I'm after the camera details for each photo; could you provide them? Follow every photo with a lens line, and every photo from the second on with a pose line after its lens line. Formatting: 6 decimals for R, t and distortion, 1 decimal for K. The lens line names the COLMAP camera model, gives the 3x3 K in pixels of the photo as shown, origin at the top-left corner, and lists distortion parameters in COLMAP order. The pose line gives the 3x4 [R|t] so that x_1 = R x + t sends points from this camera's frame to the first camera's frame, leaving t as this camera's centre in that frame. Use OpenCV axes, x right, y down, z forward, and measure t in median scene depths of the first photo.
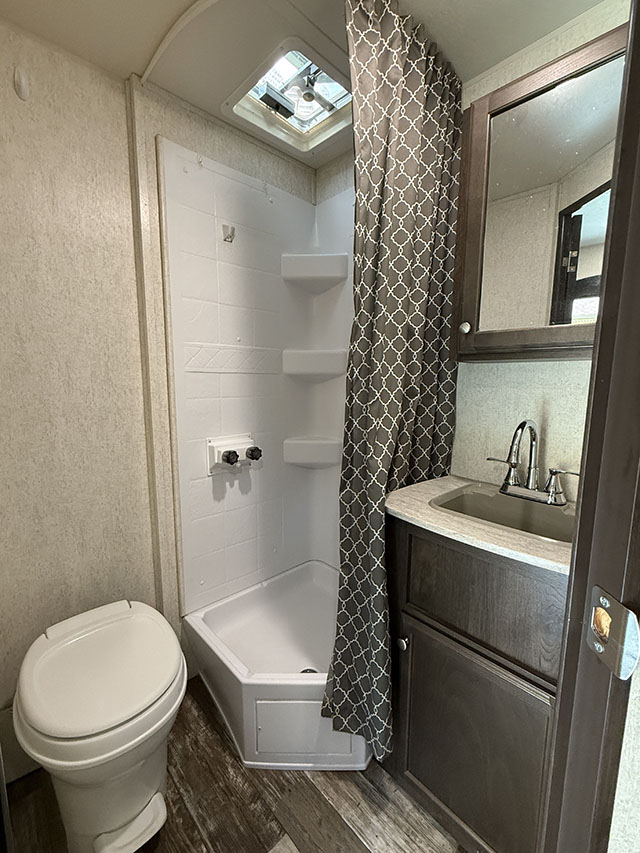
lens RADIAL K [[366.7, 0, 320.6], [0, 366.7, 426.4], [0, 0, 1]] dist [0.001852, -0.000705]
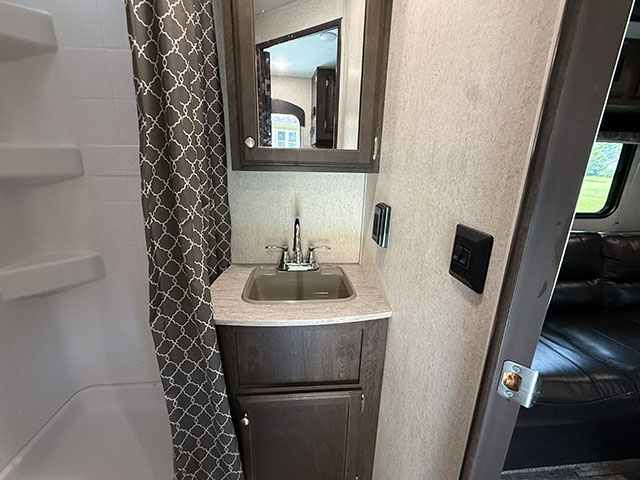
lens RADIAL K [[275.1, 0, 320.3], [0, 275.1, 240.0], [0, 0, 1]] dist [0.001852, -0.000705]
pose [[0.614289, -0.206887, 0.761477, -0.156618], [0.087983, 0.976958, 0.194455, -0.107861], [-0.784161, -0.052454, 0.618337, 0.259241]]
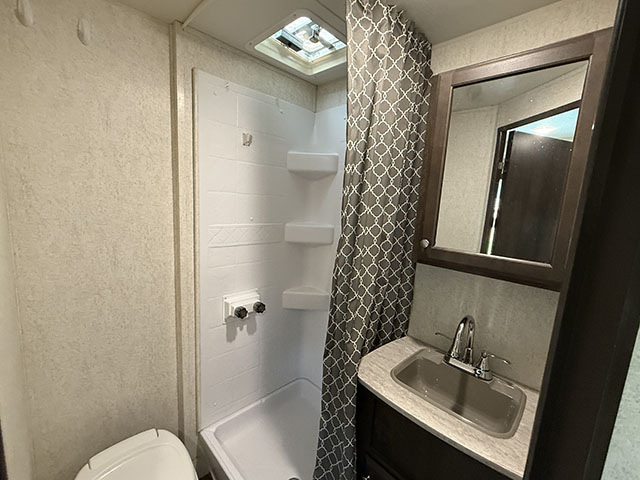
lens RADIAL K [[275.1, 0, 320.9], [0, 275.1, 240.4], [0, 0, 1]] dist [0.001852, -0.000705]
pose [[0.998335, 0.046852, 0.033649, -0.009908], [-0.047370, 0.998768, 0.014779, -0.244544], [-0.032915, -0.016348, 0.999324, 0.024692]]
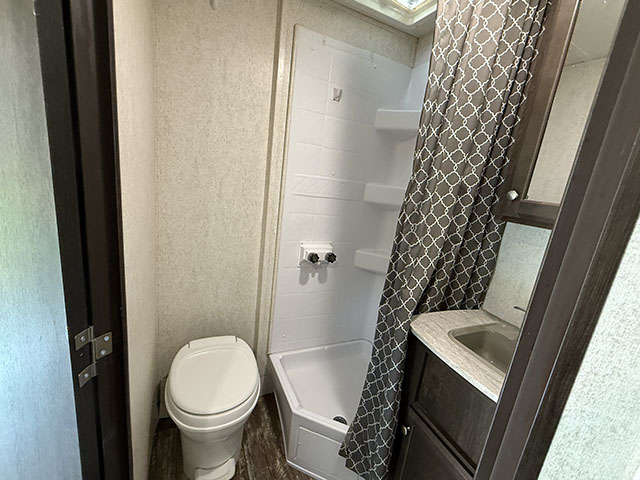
lens RADIAL K [[275.1, 0, 321.0], [0, 275.1, 240.5], [0, 0, 1]] dist [0.001852, -0.000705]
pose [[0.941306, 0.174490, -0.288956, 0.094546], [-0.154021, 0.983746, 0.092307, -0.103780], [0.300367, -0.042384, 0.952882, -0.000006]]
